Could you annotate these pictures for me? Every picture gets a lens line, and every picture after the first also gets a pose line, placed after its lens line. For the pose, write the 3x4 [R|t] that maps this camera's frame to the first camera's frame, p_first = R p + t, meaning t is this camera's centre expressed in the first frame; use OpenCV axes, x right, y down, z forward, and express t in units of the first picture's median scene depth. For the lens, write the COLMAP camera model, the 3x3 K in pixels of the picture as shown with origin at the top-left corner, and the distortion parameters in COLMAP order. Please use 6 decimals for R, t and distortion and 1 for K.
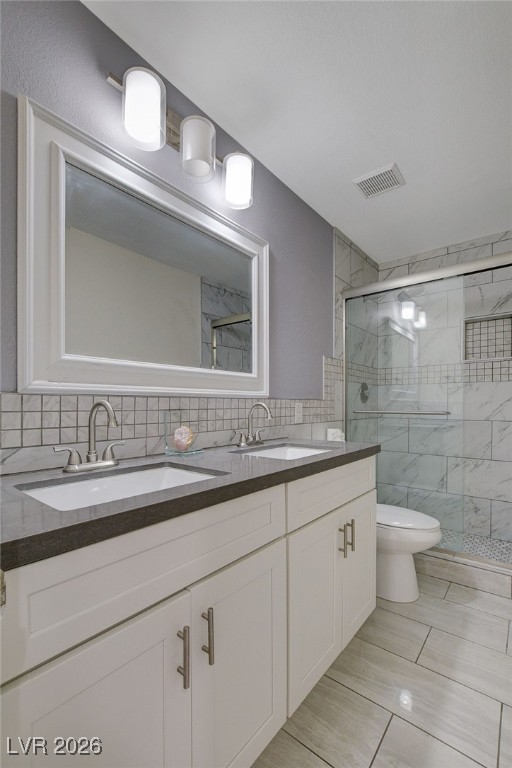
lens RADIAL K [[334.3, 0, 256.1], [0, 334.3, 401.1], [0, 0, 1]] dist [-0.017811, 0.004425]
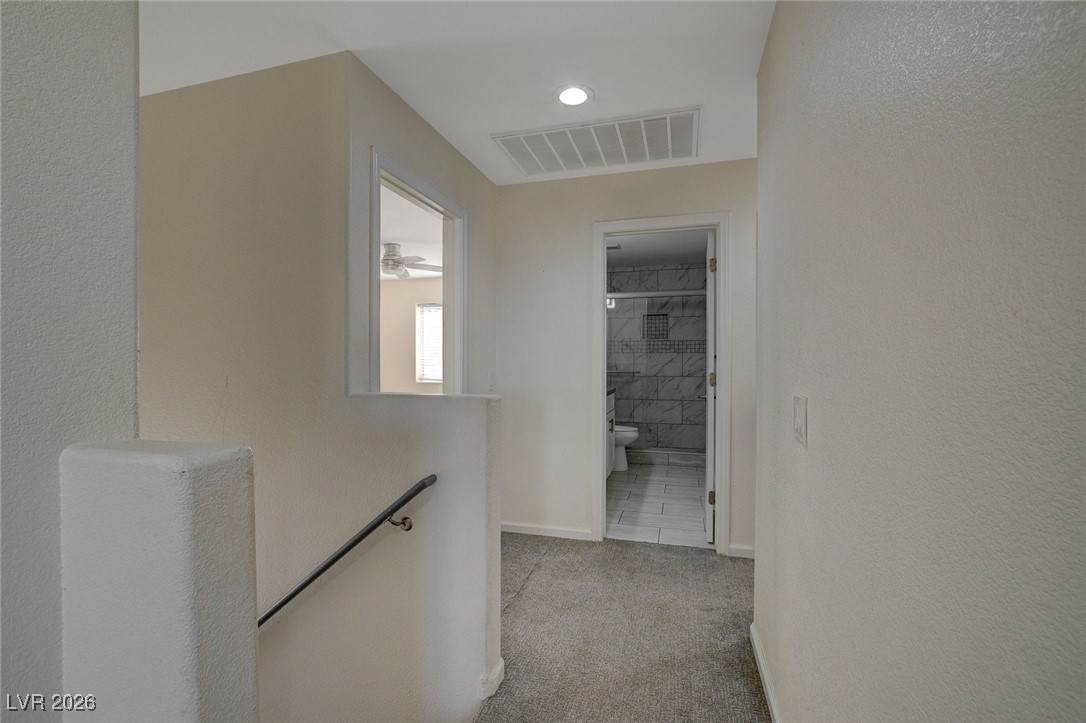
lens RADIAL K [[472.8, 0, 542.8], [0, 472.8, 360.5], [0, 0, 1]] dist [-0.017811, 0.004425]
pose [[0.918700, -0.006105, 0.394909, -0.955343], [0.003381, 0.999965, 0.007591, -0.050791], [-0.394942, -0.005639, 0.918689, -1.202233]]
